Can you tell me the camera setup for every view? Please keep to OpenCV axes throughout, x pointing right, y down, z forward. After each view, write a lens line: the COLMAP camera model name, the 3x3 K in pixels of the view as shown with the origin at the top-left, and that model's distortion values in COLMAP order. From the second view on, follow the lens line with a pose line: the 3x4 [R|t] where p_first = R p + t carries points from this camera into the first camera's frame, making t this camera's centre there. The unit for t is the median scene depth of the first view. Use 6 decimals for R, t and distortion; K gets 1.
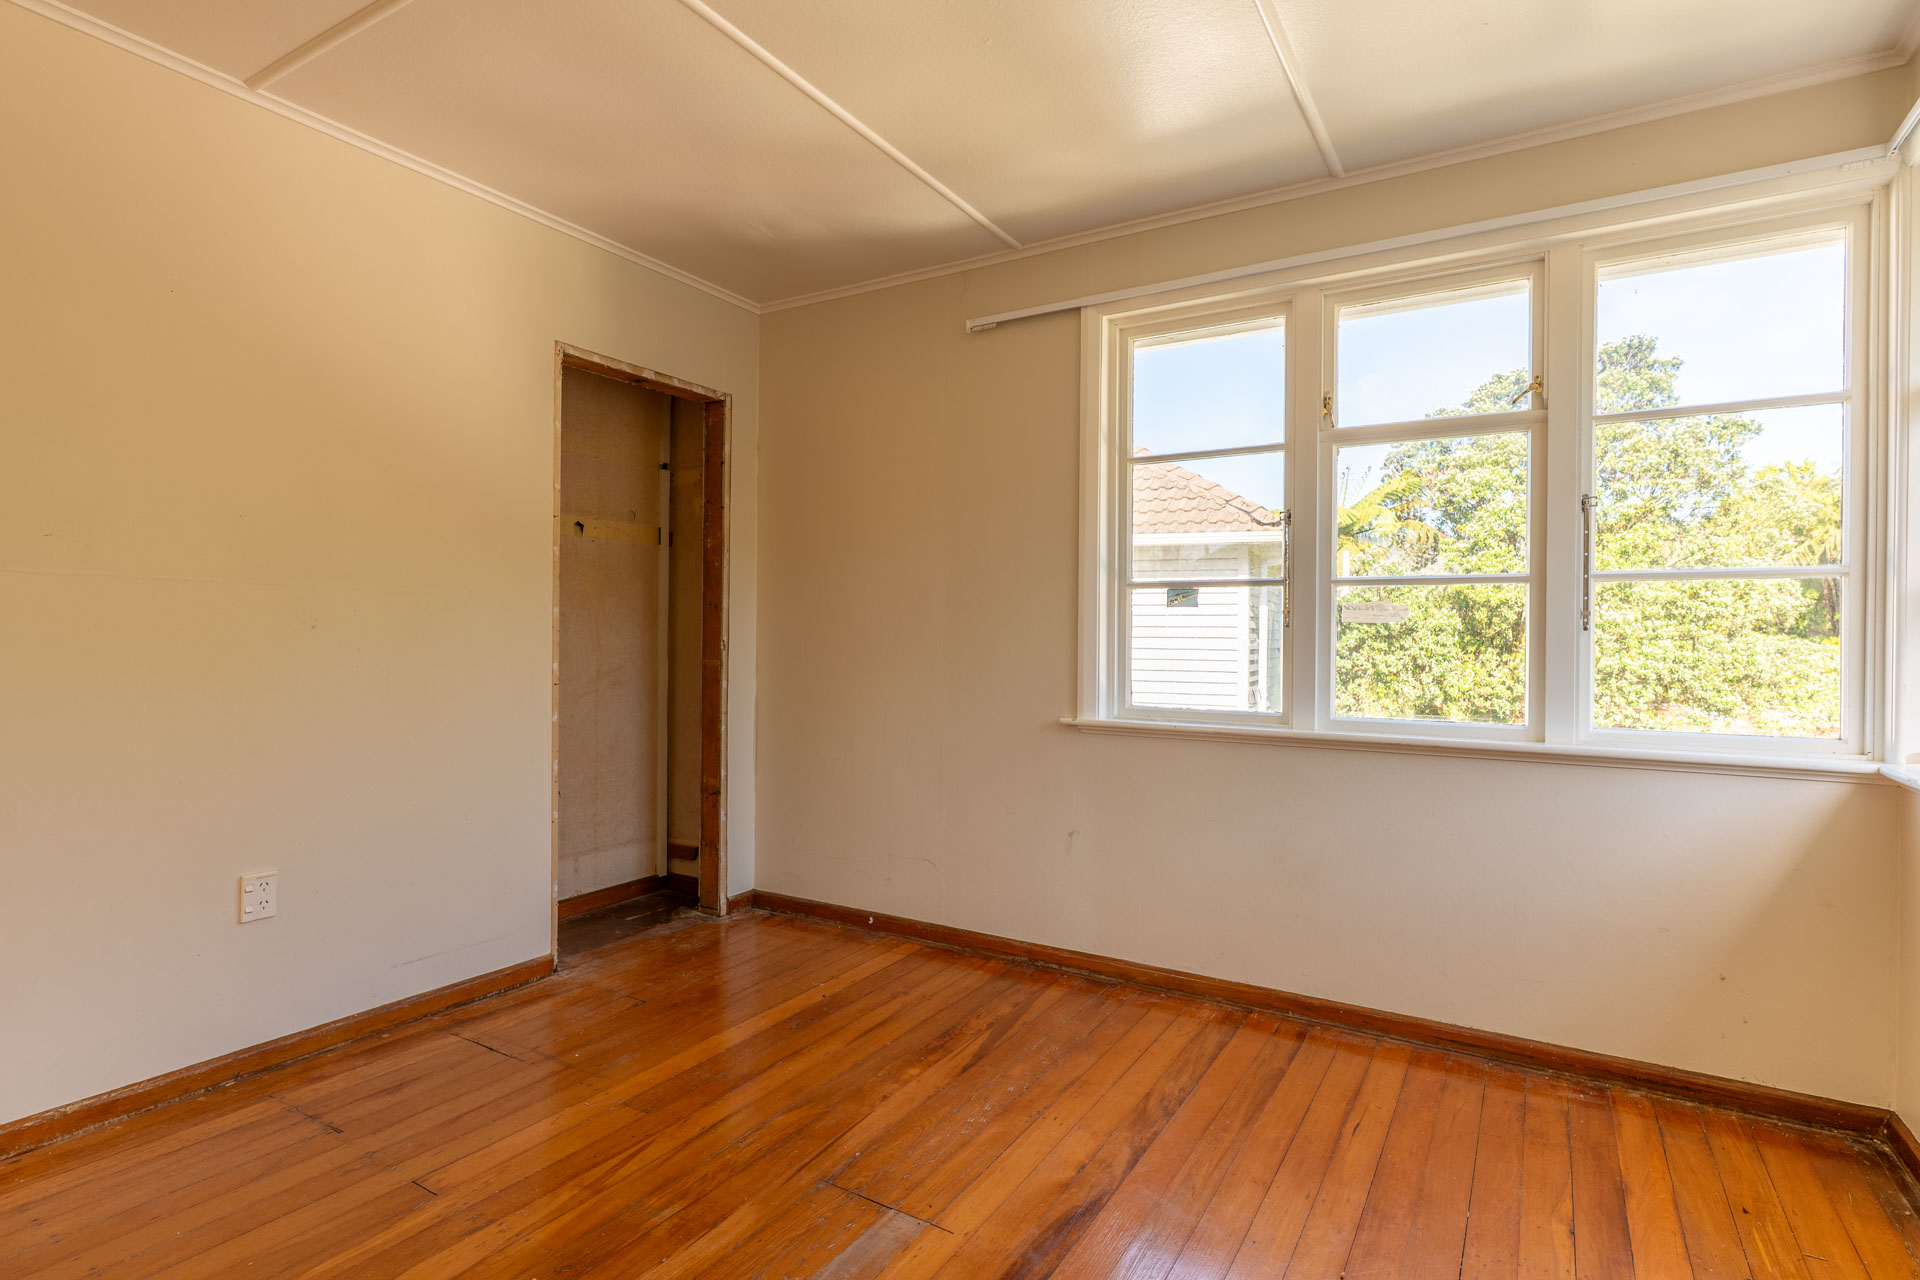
lens RADIAL K [[976.8, 0, 959.2], [0, 976.8, 632.2], [0, 0, 1]] dist [-0.004014, -0.000390]
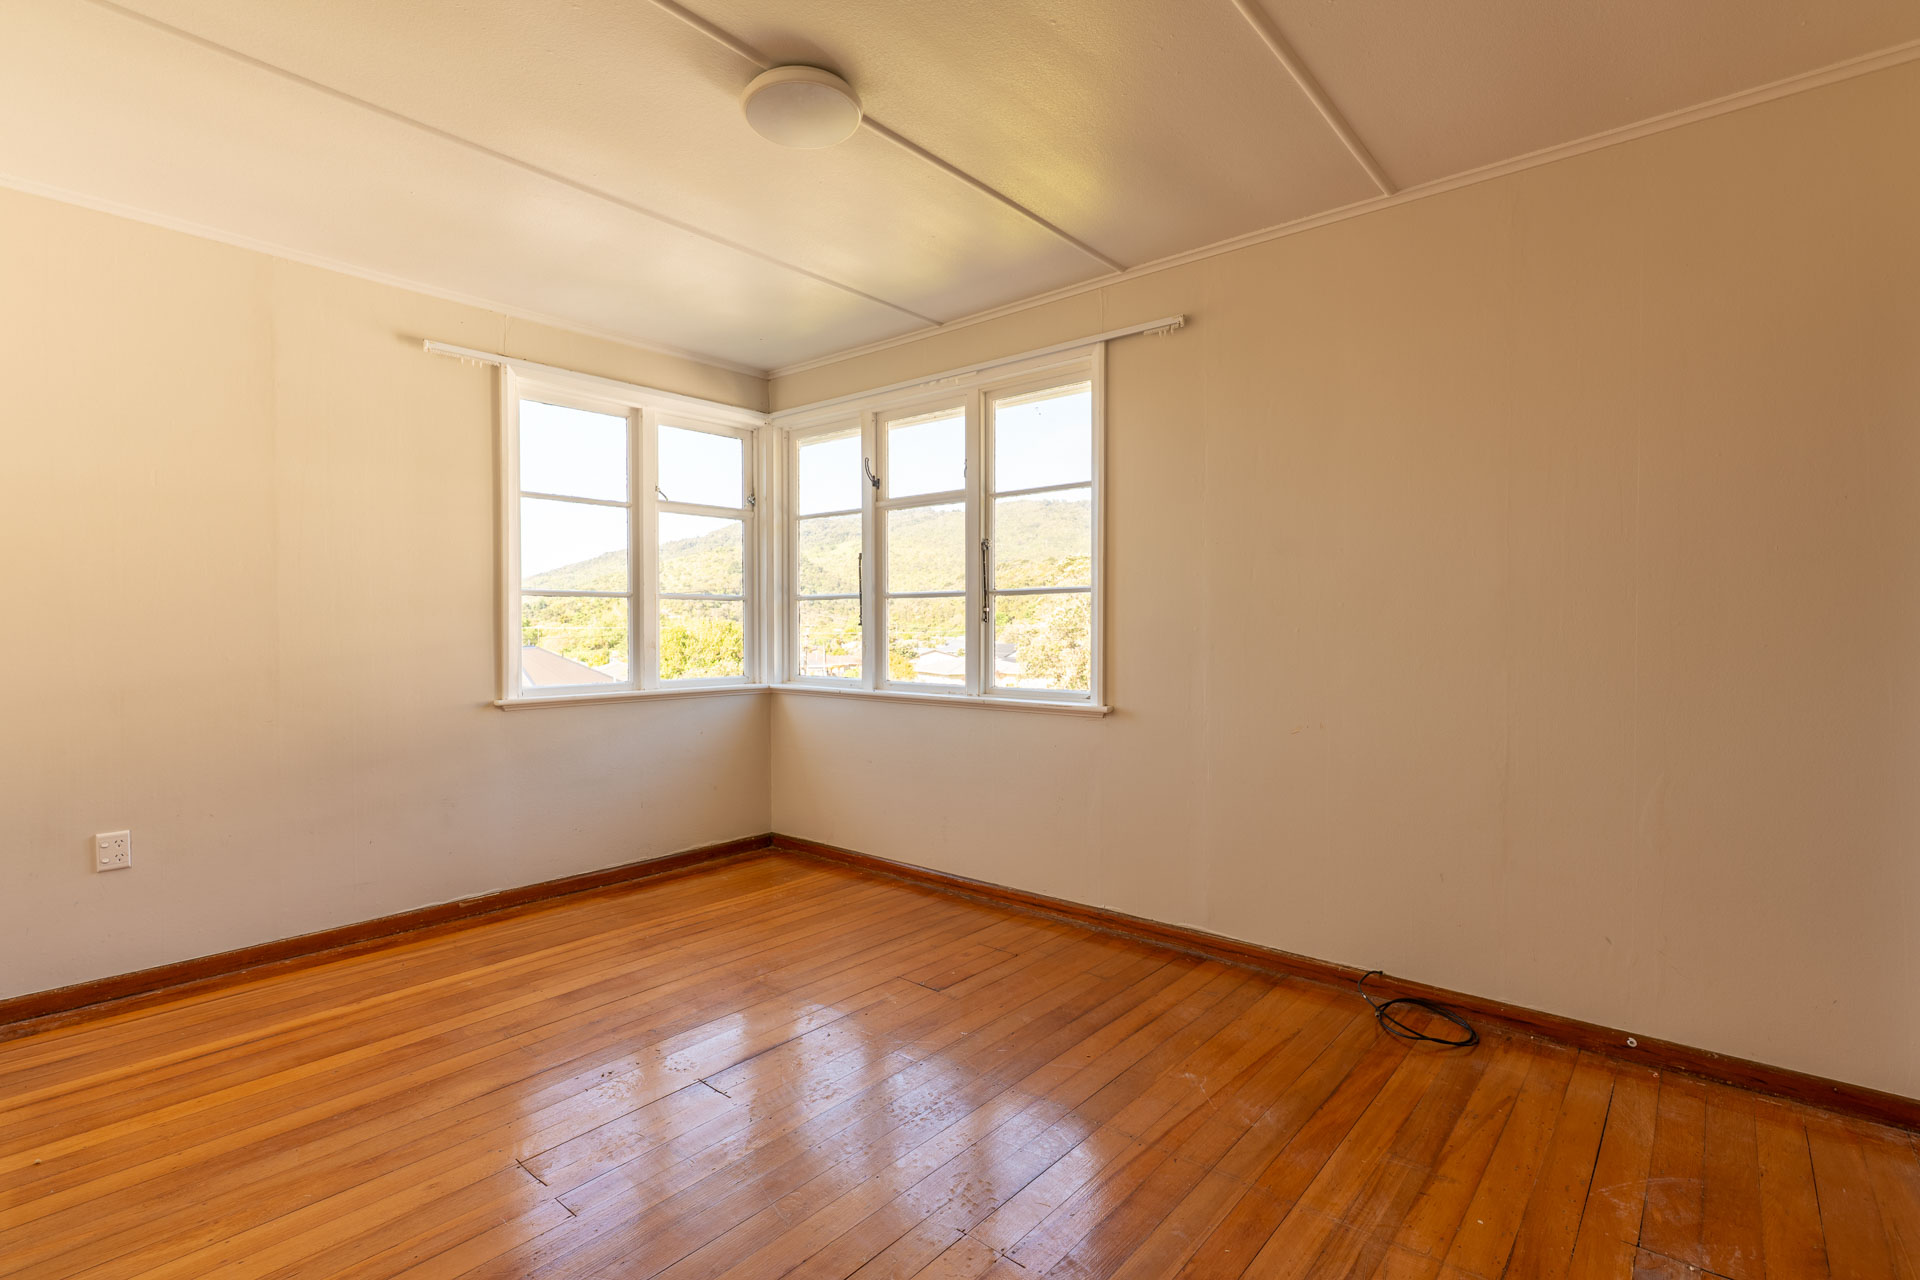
lens RADIAL K [[910.5, 0, 961.6], [0, 910.5, 641.0], [0, 0, 1]] dist [-0.001759, -0.001004]
pose [[0.987438, -0.001730, -0.157995, 0.726973], [0.003896, 0.999903, 0.013404, 0.002253], [0.157957, -0.013851, 0.987349, -0.443390]]
